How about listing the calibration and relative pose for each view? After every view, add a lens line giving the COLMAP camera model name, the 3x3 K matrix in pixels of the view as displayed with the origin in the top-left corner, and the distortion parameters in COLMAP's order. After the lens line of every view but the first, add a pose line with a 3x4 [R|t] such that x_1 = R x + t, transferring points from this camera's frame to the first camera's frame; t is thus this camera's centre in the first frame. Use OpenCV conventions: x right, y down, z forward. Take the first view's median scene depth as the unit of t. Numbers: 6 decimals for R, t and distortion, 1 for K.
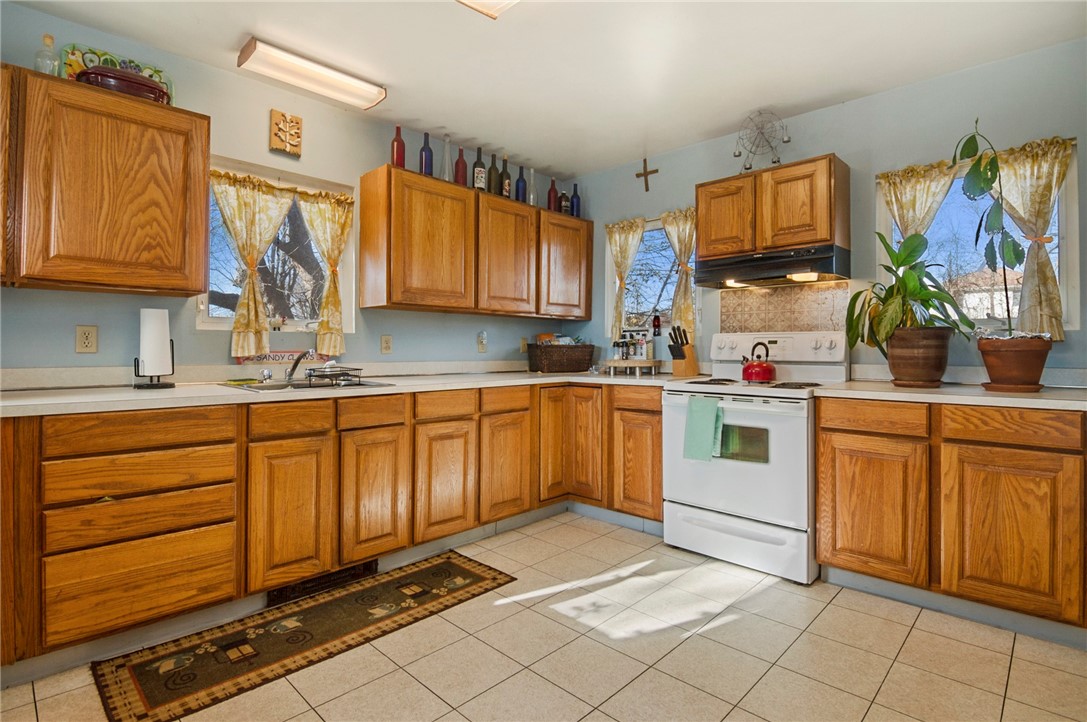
lens RADIAL K [[543.0, 0, 534.0], [0, 543.0, 341.5], [0, 0, 1]] dist [-0.003147, -0.008859]
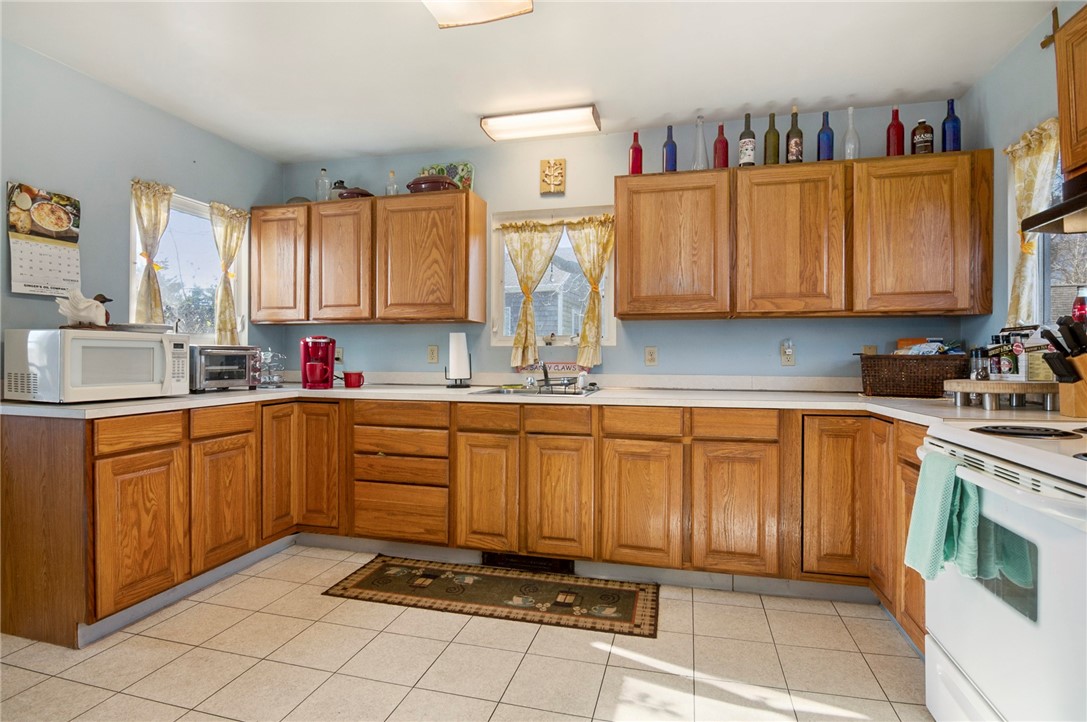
lens RADIAL K [[543.0, 0, 543.9], [0, 543.0, 355.1], [0, 0, 1]] dist [-0.003147, -0.008859]
pose [[0.497491, -0.008317, -0.867429, 0.595963], [0.009563, 0.999946, -0.004102, 0.006722], [0.867416, -0.006255, 0.497544, 0.432815]]
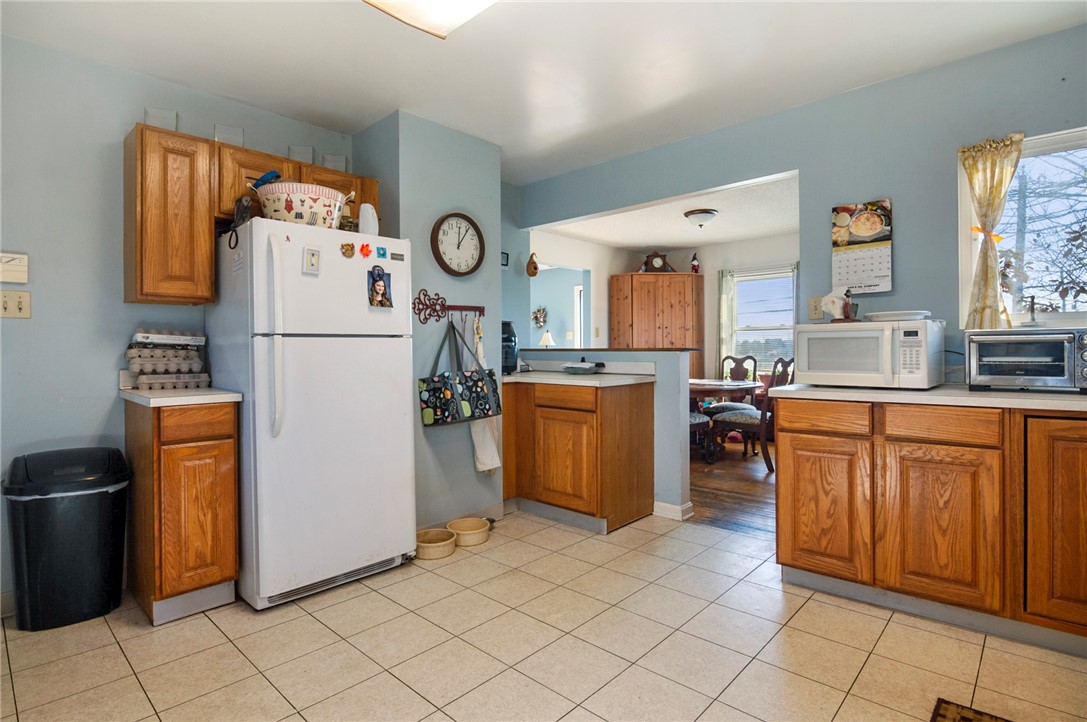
lens RADIAL K [[543.0, 0, 546.5], [0, 543.0, 352.4], [0, 0, 1]] dist [-0.003147, -0.008859]
pose [[-0.999029, 0.002154, -0.044000, 0.051019], [0.002440, 0.999976, -0.006444, 0.014482], [0.043985, -0.006545, -0.999011, 1.193386]]
